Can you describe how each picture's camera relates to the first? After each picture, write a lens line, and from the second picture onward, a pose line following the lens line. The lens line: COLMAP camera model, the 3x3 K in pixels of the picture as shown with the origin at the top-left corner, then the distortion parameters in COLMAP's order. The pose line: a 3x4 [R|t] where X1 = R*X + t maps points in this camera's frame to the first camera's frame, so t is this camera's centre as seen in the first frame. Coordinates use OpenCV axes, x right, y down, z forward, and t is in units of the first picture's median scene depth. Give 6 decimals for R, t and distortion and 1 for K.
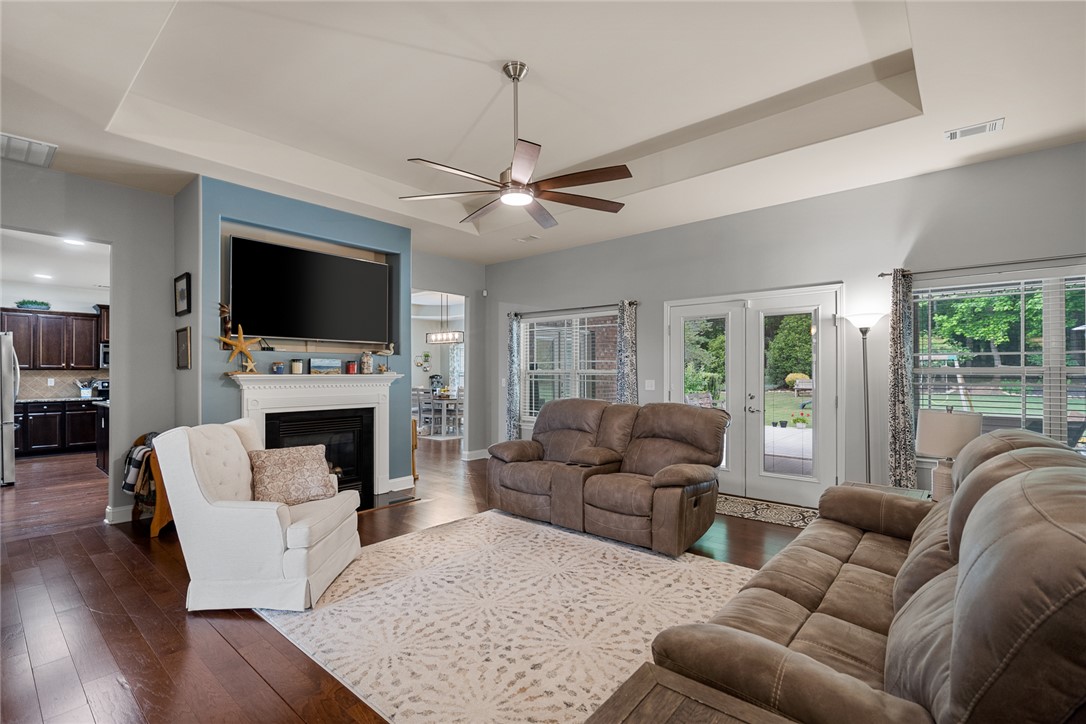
lens RADIAL K [[491.3, 0, 545.8], [0, 491.3, 374.0], [0, 0, 1]] dist [-0.003848, -0.000108]
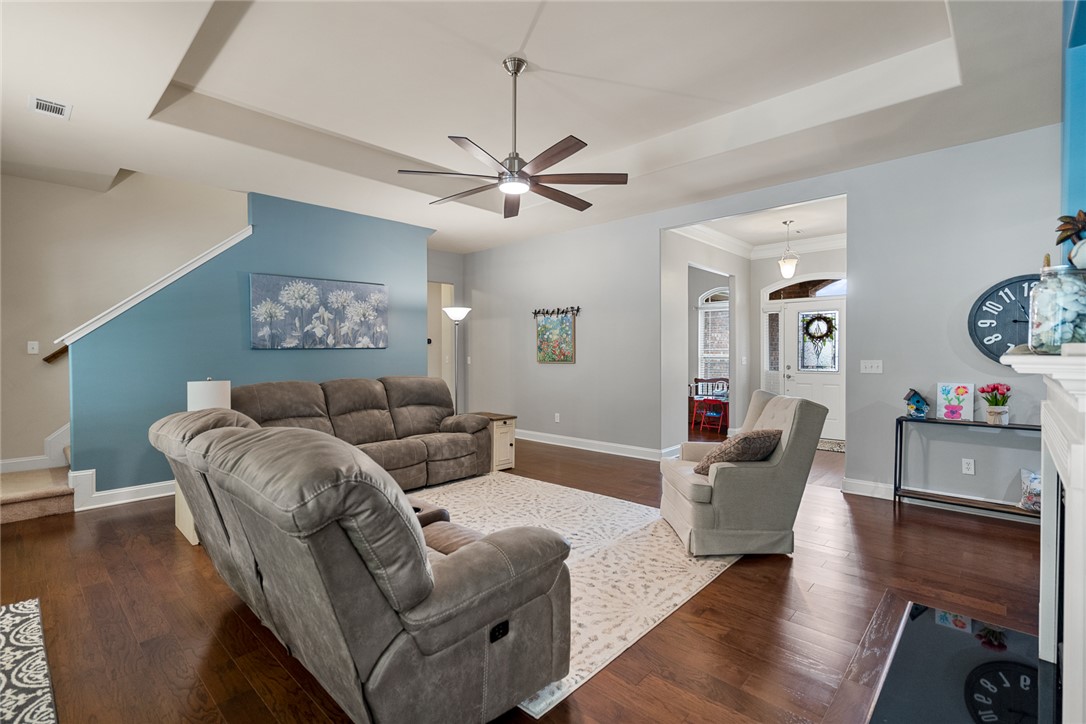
lens RADIAL K [[494.3, 0, 543.0], [0, 494.3, 362.0], [0, 0, 1]] dist [-0.002411, -0.000131]
pose [[-0.998782, 0.005590, 0.049025, -0.130788], [0.006754, 0.999699, 0.023597, -0.004212], [-0.048879, 0.023899, -0.998519, 1.563897]]
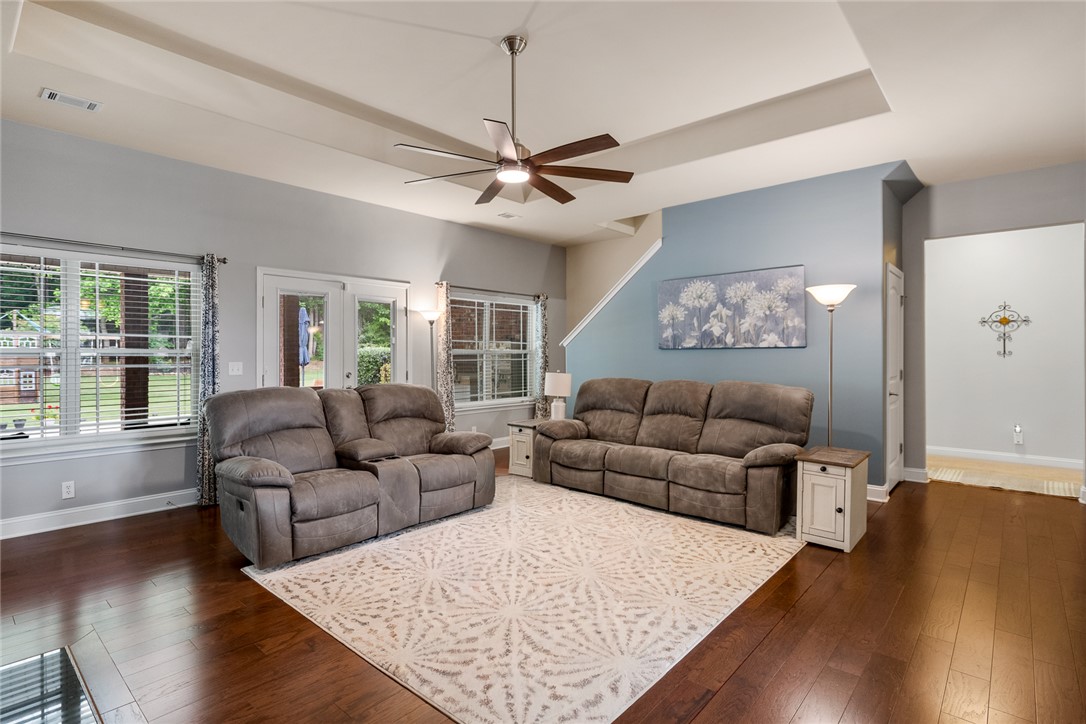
lens RADIAL K [[537.9, 0, 505.2], [0, 537.9, 355.0], [0, 0, 1]] dist [-0.016594, -0.000092]
pose [[0.051867, -0.001296, 0.998653, -0.853524], [0.001893, 0.999997, 0.001199, 0.001368], [-0.998652, 0.001829, 0.051870, 0.727078]]
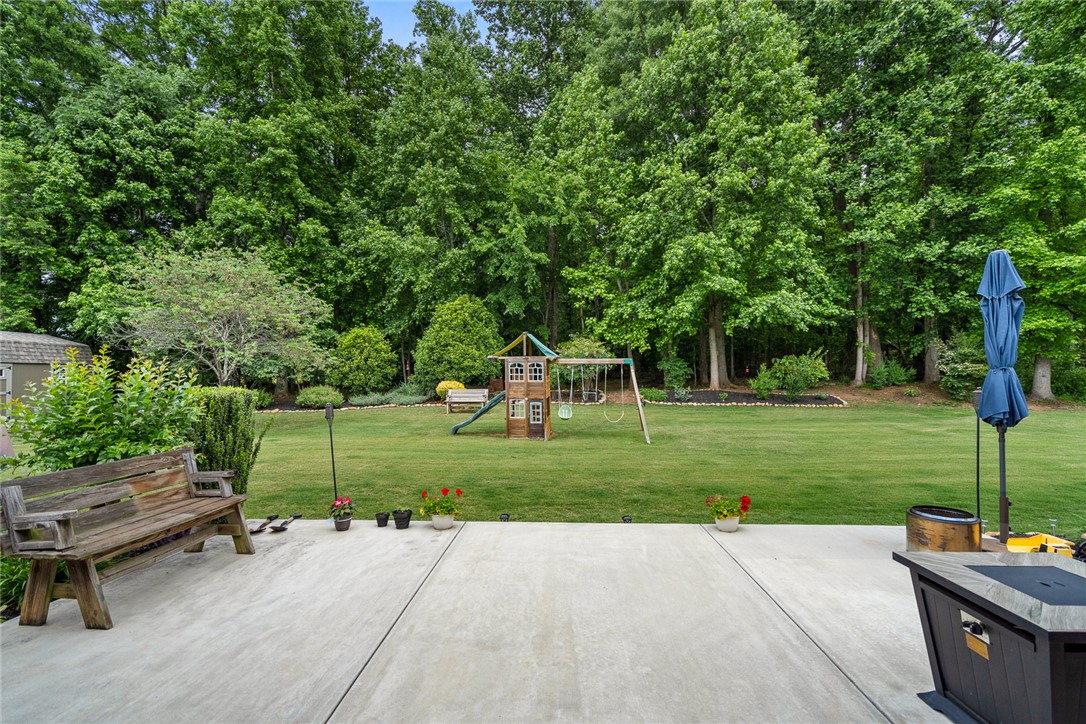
lens RADIAL K [[494.3, 0, 543.0], [0, 494.3, 362.0], [0, 0, 1]] dist [-0.002411, -0.000131]
pose [[0.796536, 0.021044, 0.604224, 1.015275], [0.000302, 0.999380, -0.035204, -0.024745], [-0.604591, 0.028224, 0.796036, 1.879216]]
